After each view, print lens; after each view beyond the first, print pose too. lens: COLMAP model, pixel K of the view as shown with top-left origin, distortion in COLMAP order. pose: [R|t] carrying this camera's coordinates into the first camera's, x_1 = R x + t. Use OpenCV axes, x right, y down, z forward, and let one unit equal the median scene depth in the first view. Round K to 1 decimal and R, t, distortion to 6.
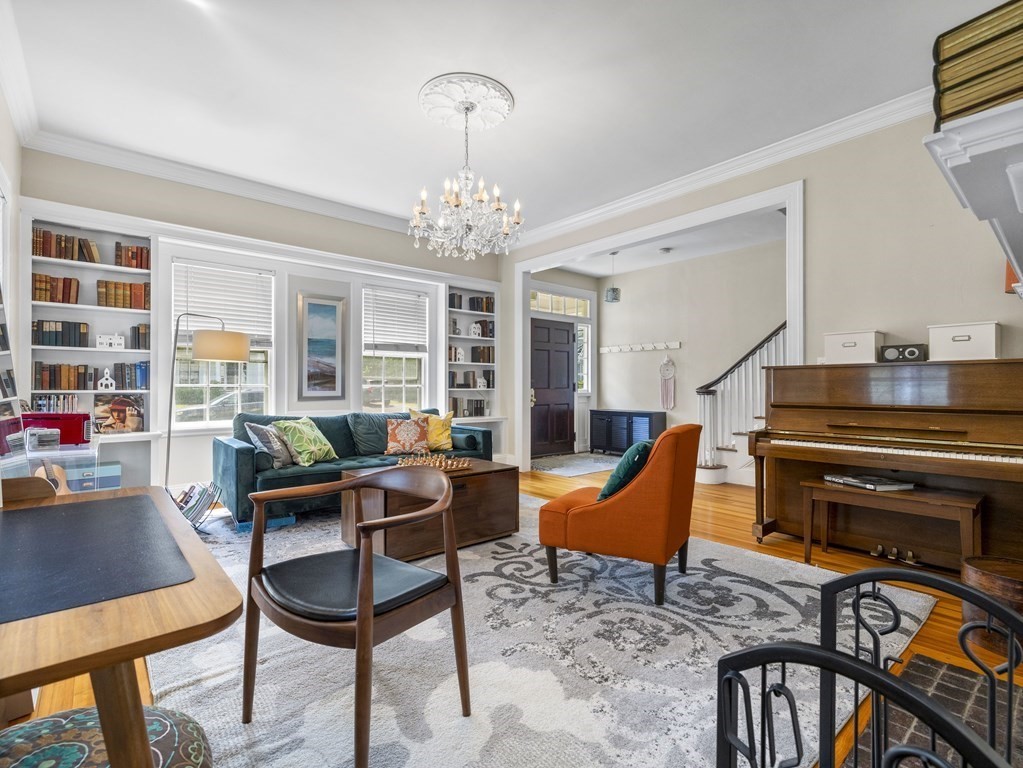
lens RADIAL K [[484.7, 0, 511.5], [0, 484.7, 384.0], [0, 0, 1]] dist [0.002044, 0.000596]
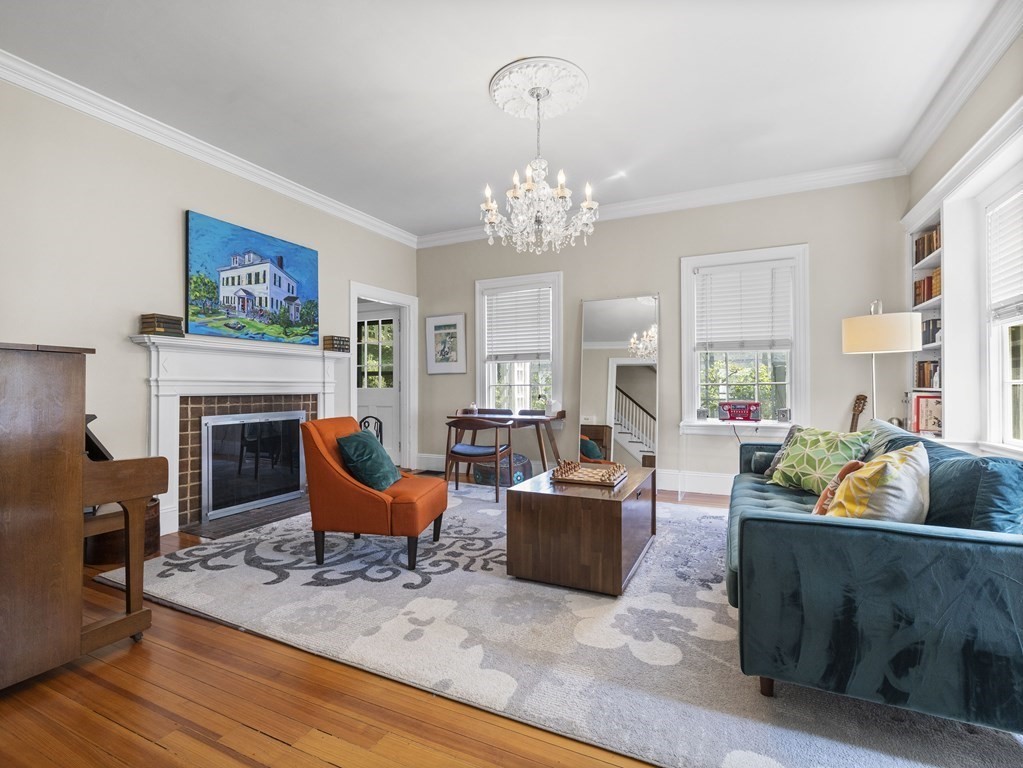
lens RADIAL K [[484.7, 0, 511.5], [0, 484.7, 384.0], [0, 0, 1]] dist [0.002044, 0.000596]
pose [[-0.916439, -0.001123, -0.400173, 0.407637], [0.004723, 0.999896, -0.013622, 0.018999], [0.400147, -0.014374, -0.916338, 2.211088]]
